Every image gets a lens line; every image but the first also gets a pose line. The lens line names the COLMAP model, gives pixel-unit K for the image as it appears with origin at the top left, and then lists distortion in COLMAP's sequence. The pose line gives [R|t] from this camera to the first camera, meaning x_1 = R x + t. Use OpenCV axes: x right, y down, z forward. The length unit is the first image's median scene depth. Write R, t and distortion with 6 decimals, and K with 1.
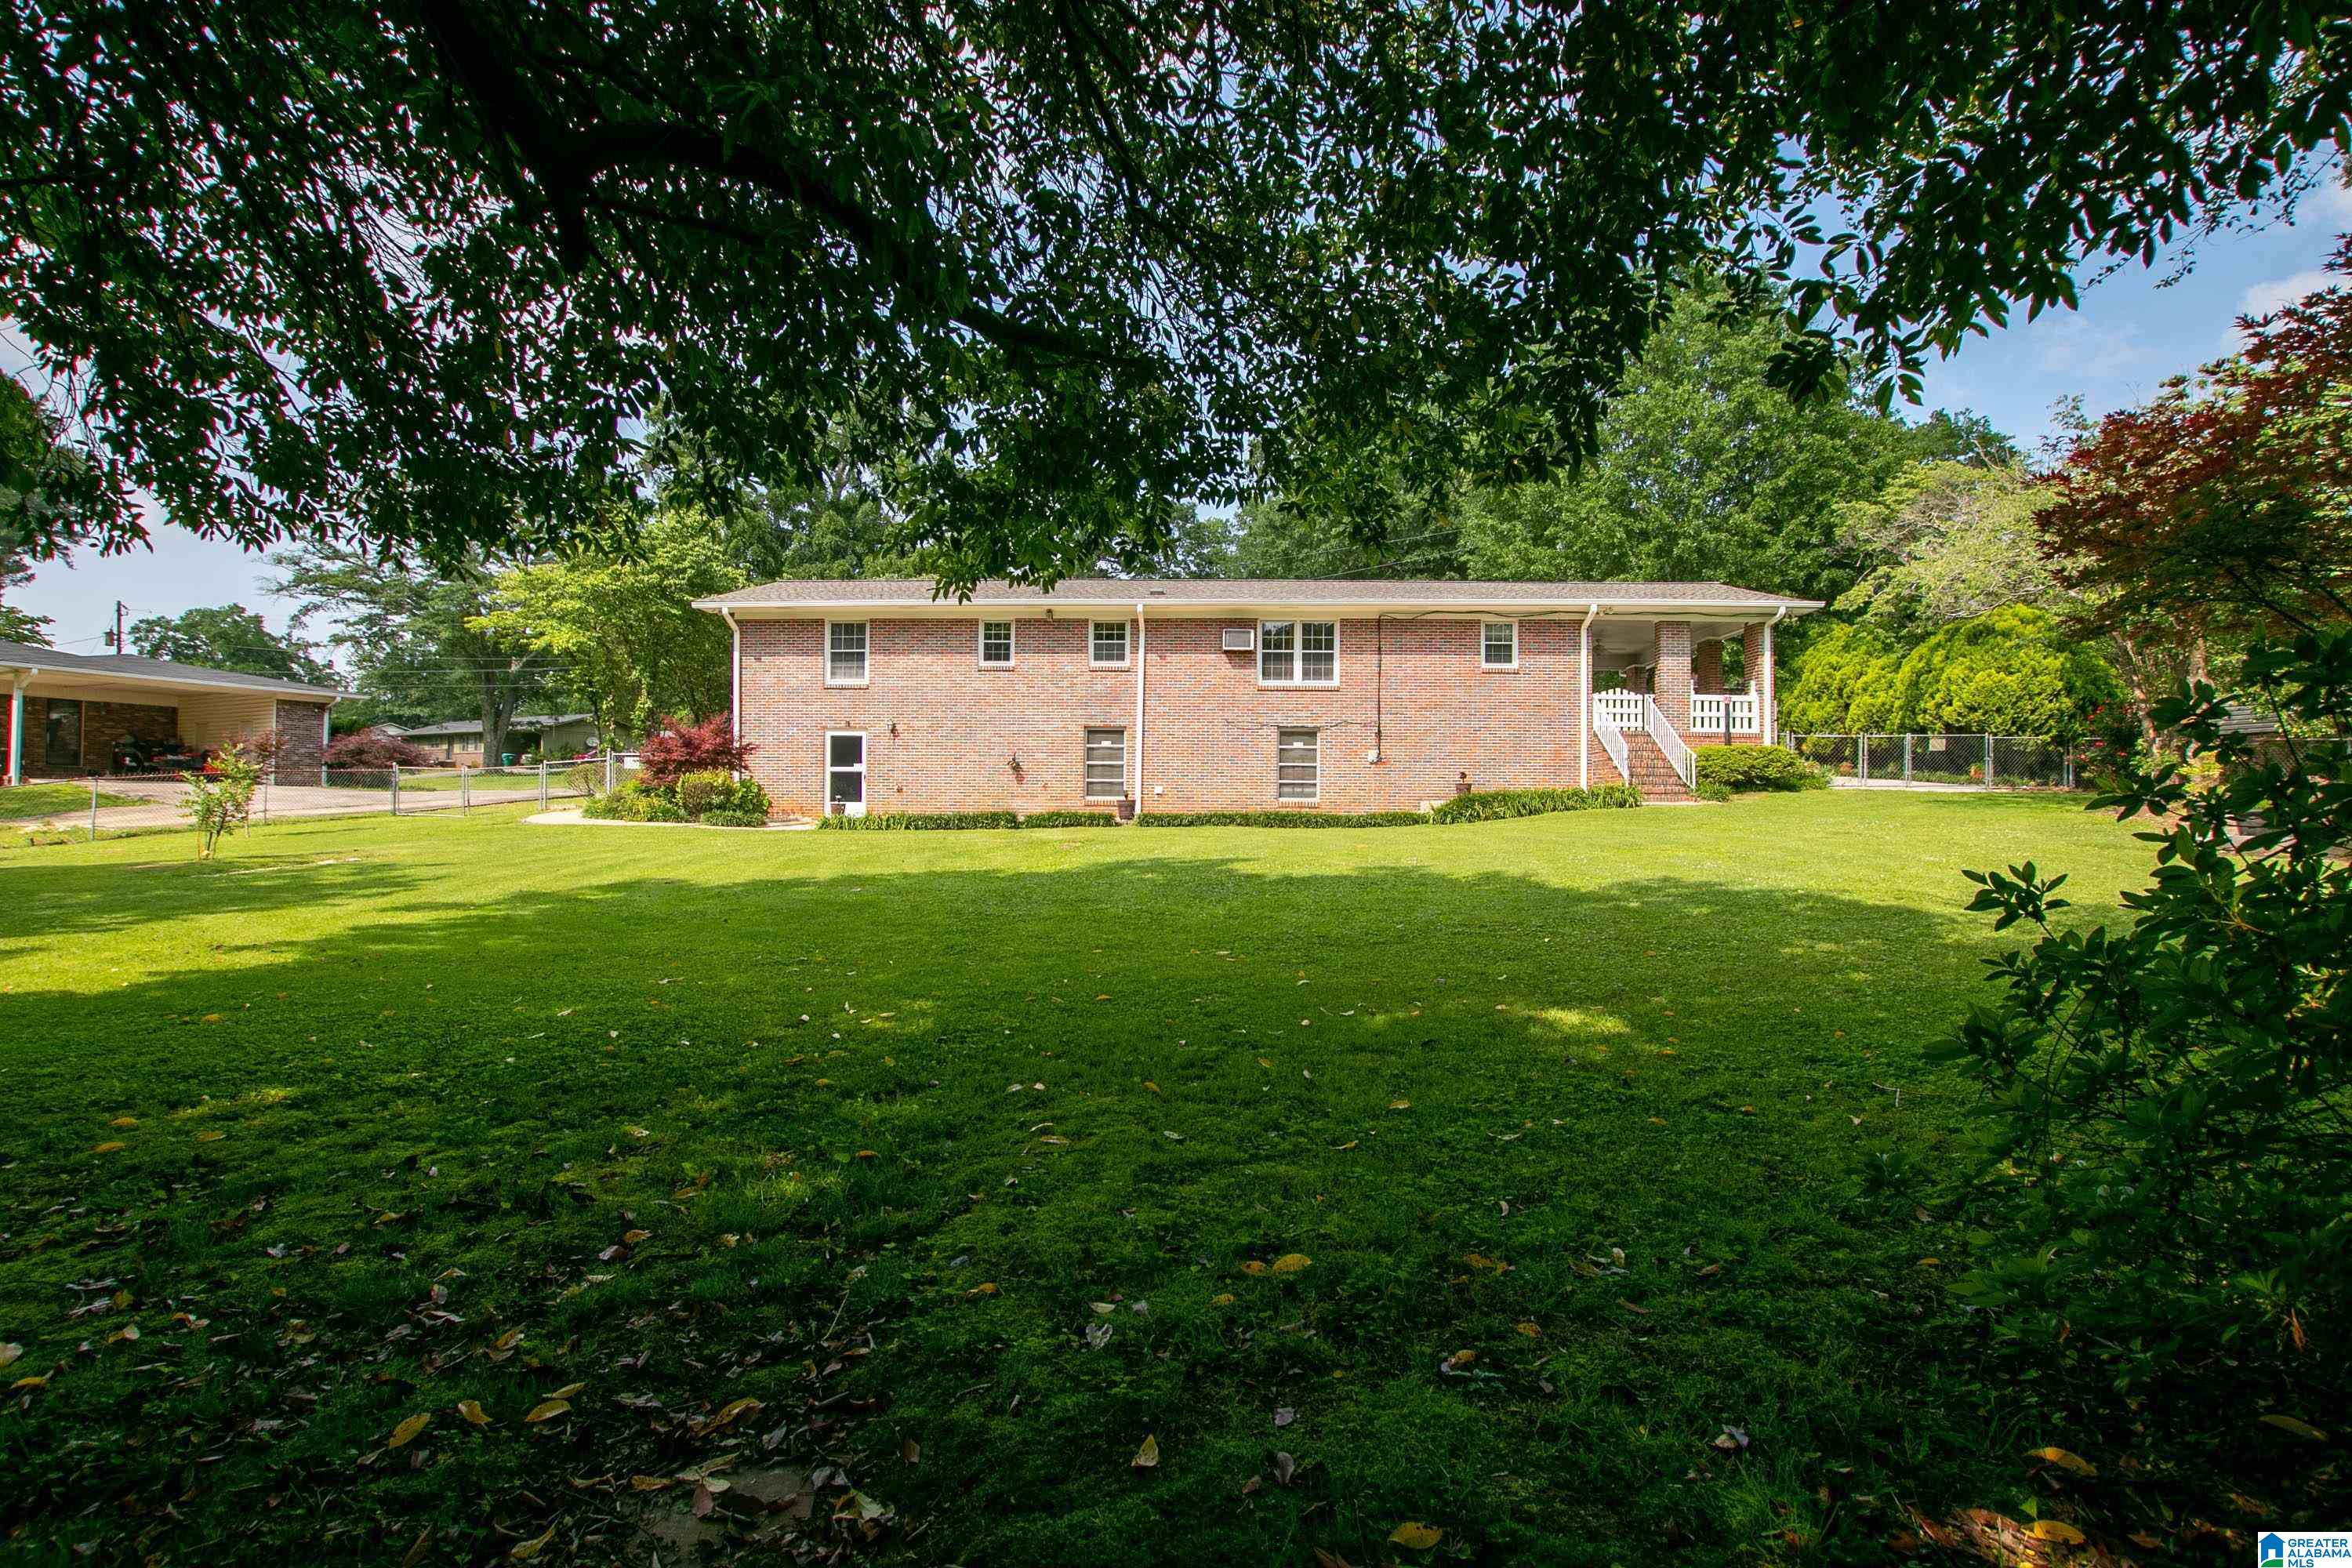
lens RADIAL K [[1092.7, 0, 1164.5], [0, 1092.7, 791.5], [0, 0, 1]] dist [-0.033619, 0.004910]
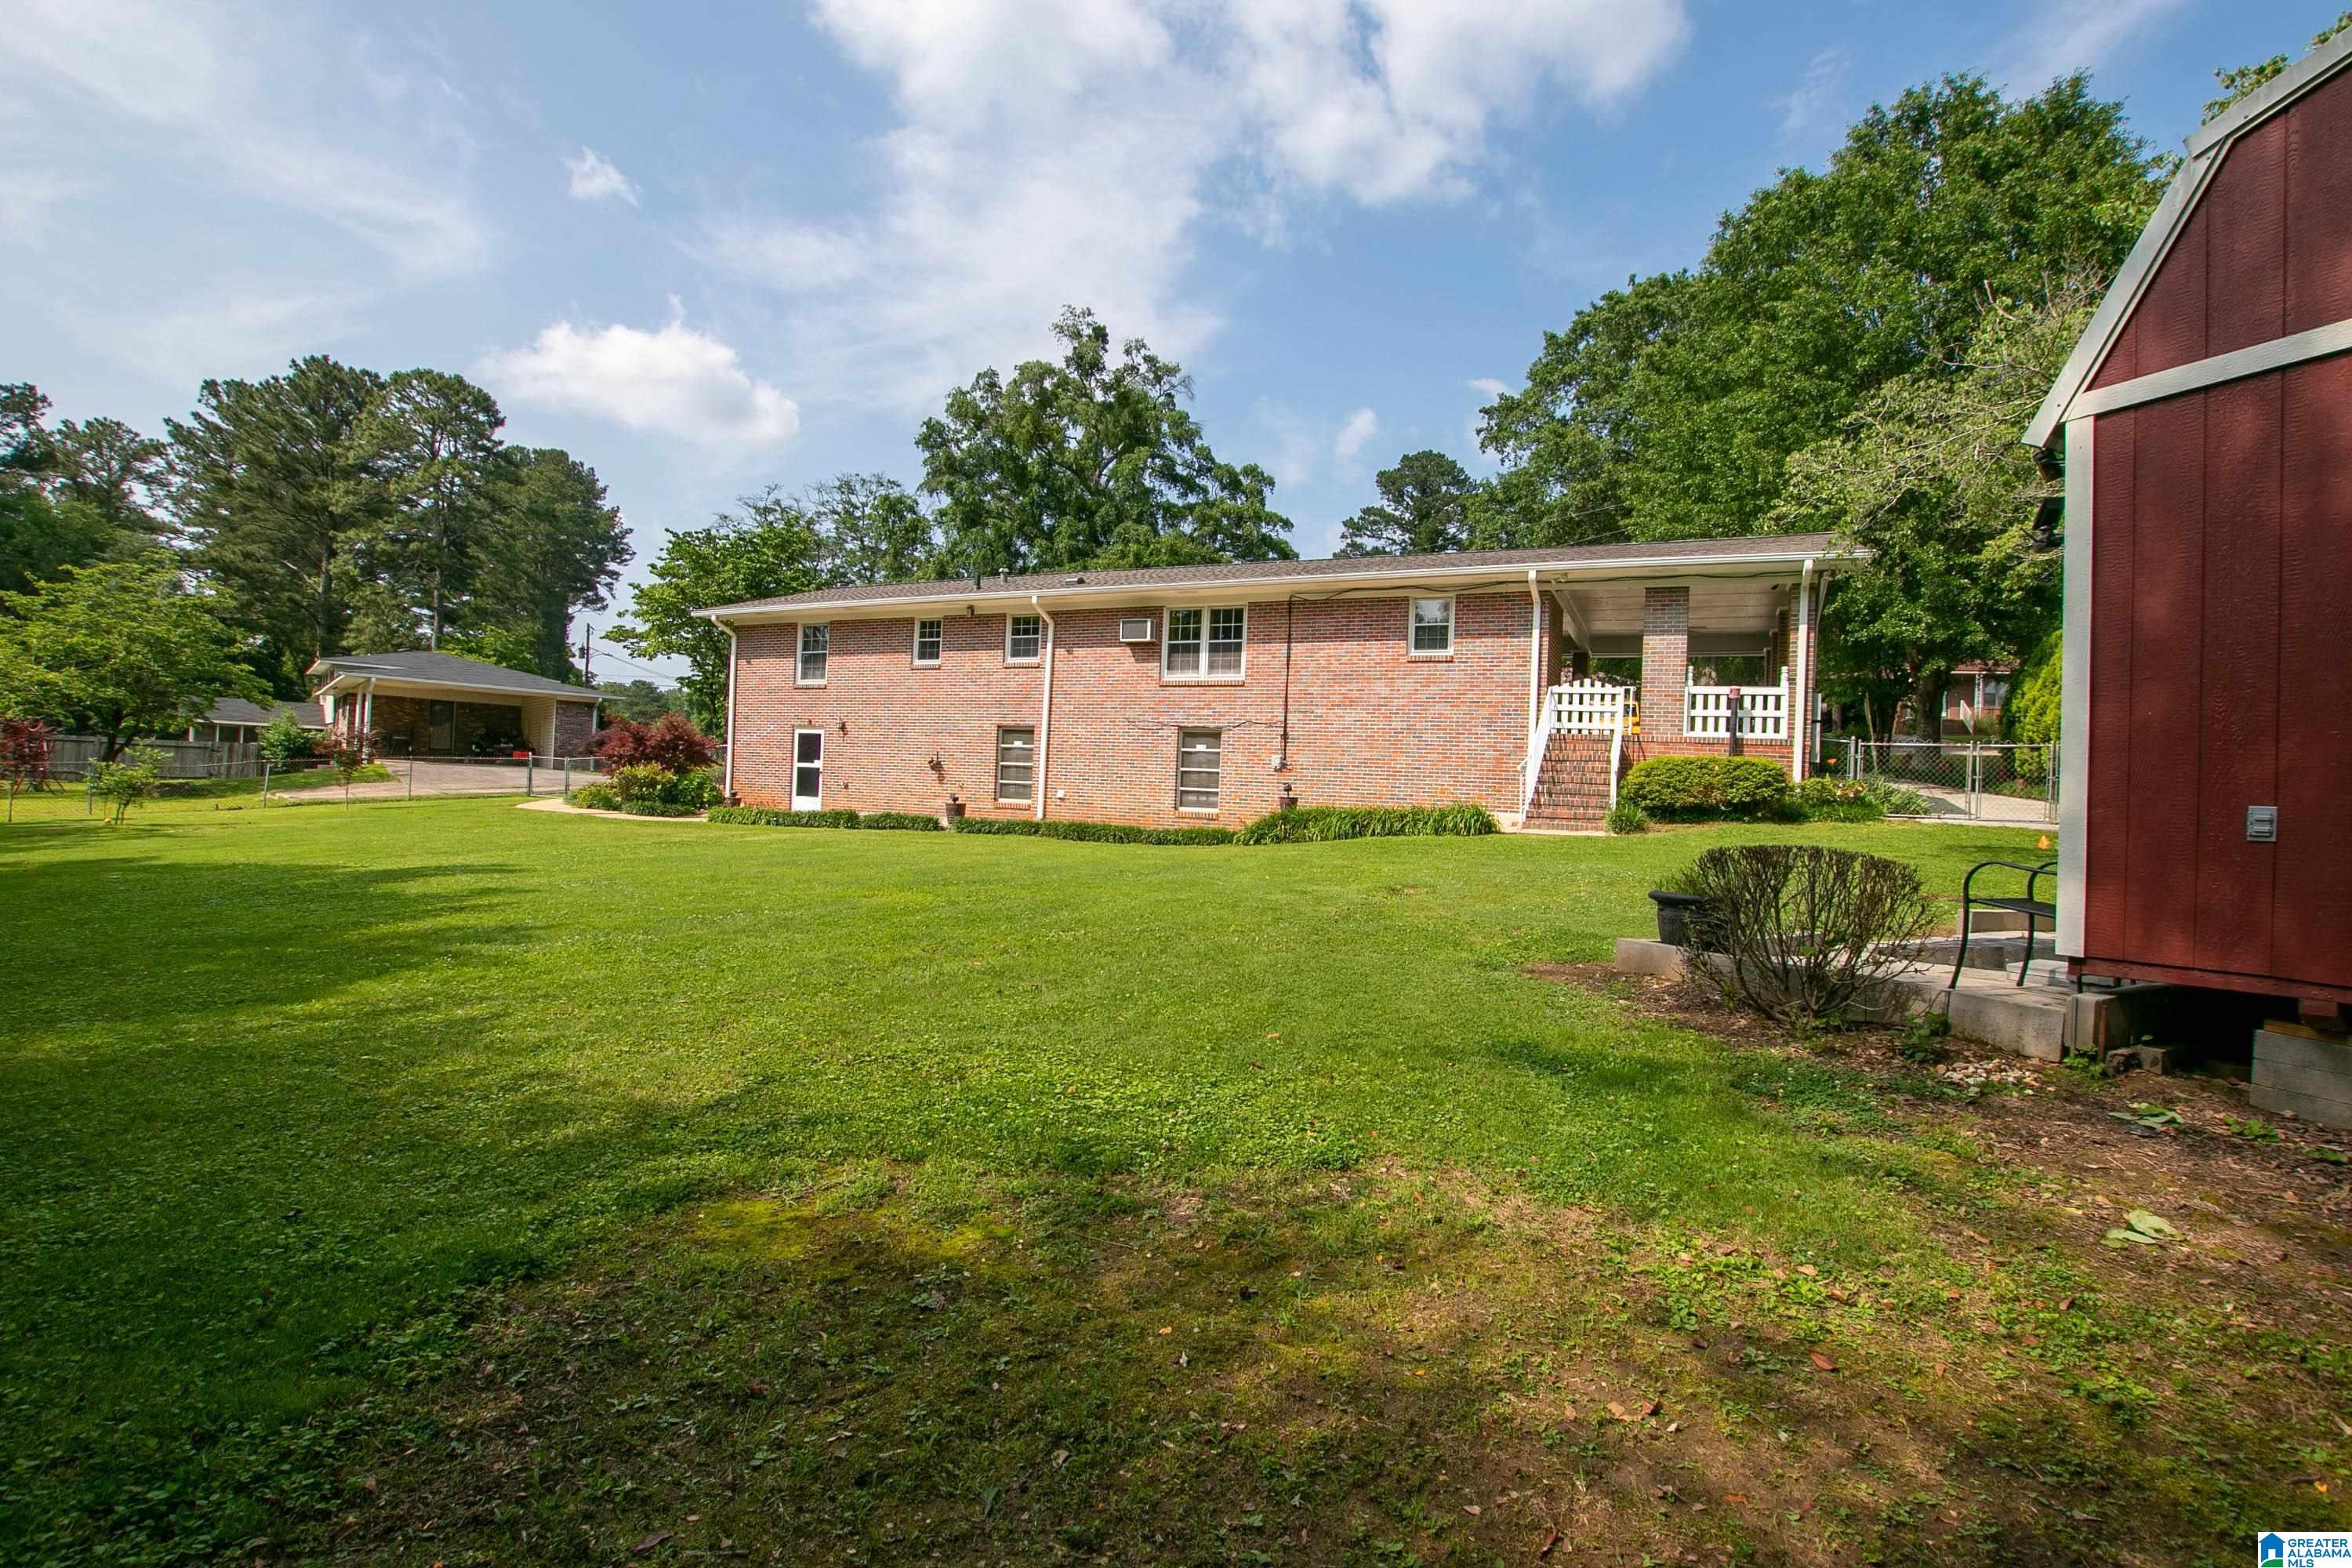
lens RADIAL K [[1092.7, 0, 1164.5], [0, 1092.7, 791.5], [0, 0, 1]] dist [-0.033619, 0.004910]
pose [[0.914112, 0.029311, -0.404400, 0.452959], [-0.028151, 0.999565, 0.008817, -0.014159], [0.404483, 0.003324, 0.914540, 0.180951]]
